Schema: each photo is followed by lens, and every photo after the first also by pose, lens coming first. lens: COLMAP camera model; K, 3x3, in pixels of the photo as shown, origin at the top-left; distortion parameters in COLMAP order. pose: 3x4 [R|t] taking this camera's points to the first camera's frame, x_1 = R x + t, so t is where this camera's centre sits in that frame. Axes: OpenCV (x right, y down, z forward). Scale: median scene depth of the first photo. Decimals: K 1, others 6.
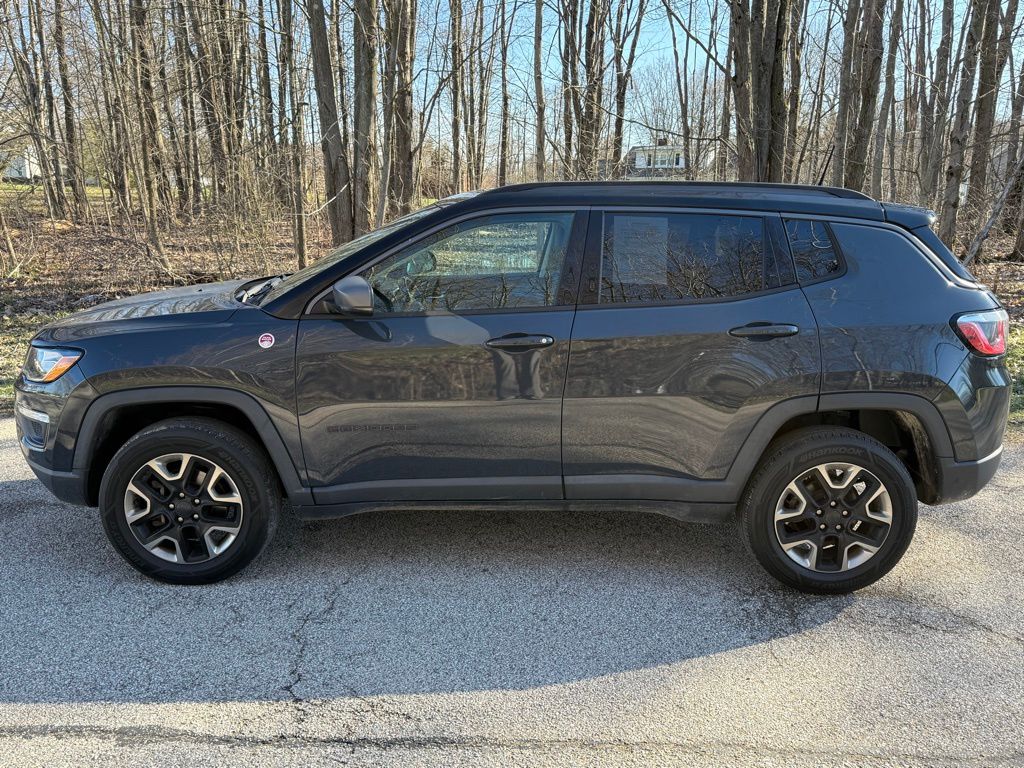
lens RADIAL K [[819.8, 0, 512.0], [0, 819.8, 384.0], [0, 0, 1]] dist [0.181836, -0.373744]
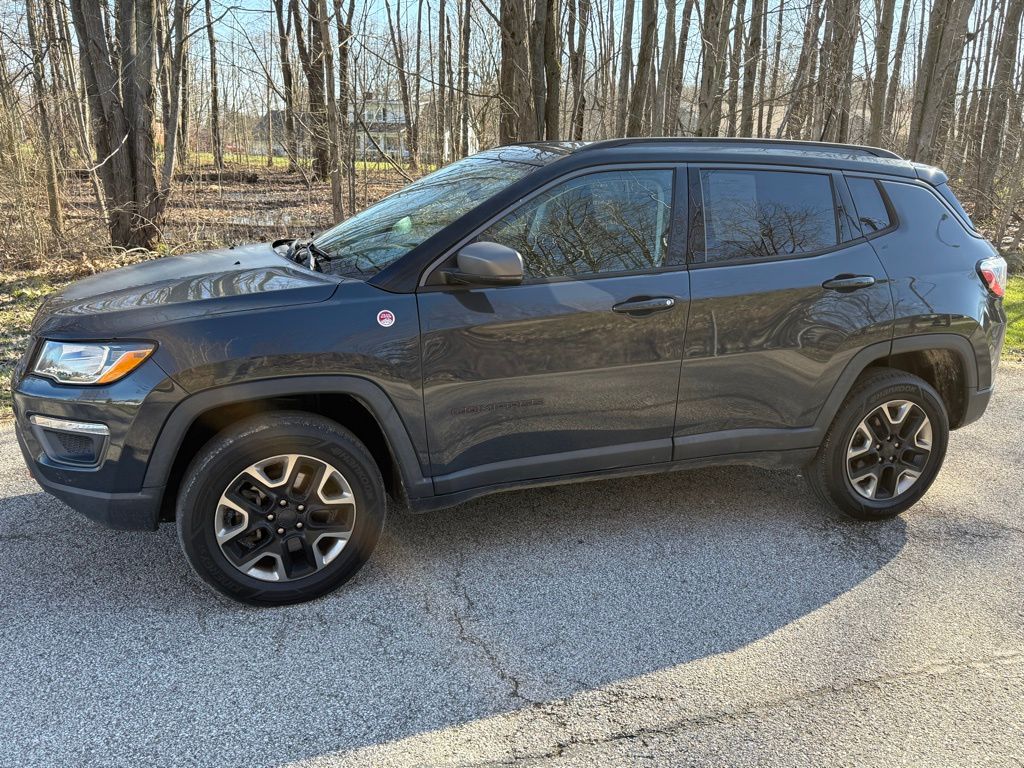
lens RADIAL K [[819.8, 0, 512.0], [0, 819.8, 384.0], [0, 0, 1]] dist [0.181836, -0.373744]
pose [[0.944953, -0.079362, 0.317437, -0.435331], [0.063561, 0.996182, 0.059843, -0.025440], [-0.320974, -0.036372, 0.946389, 0.118565]]
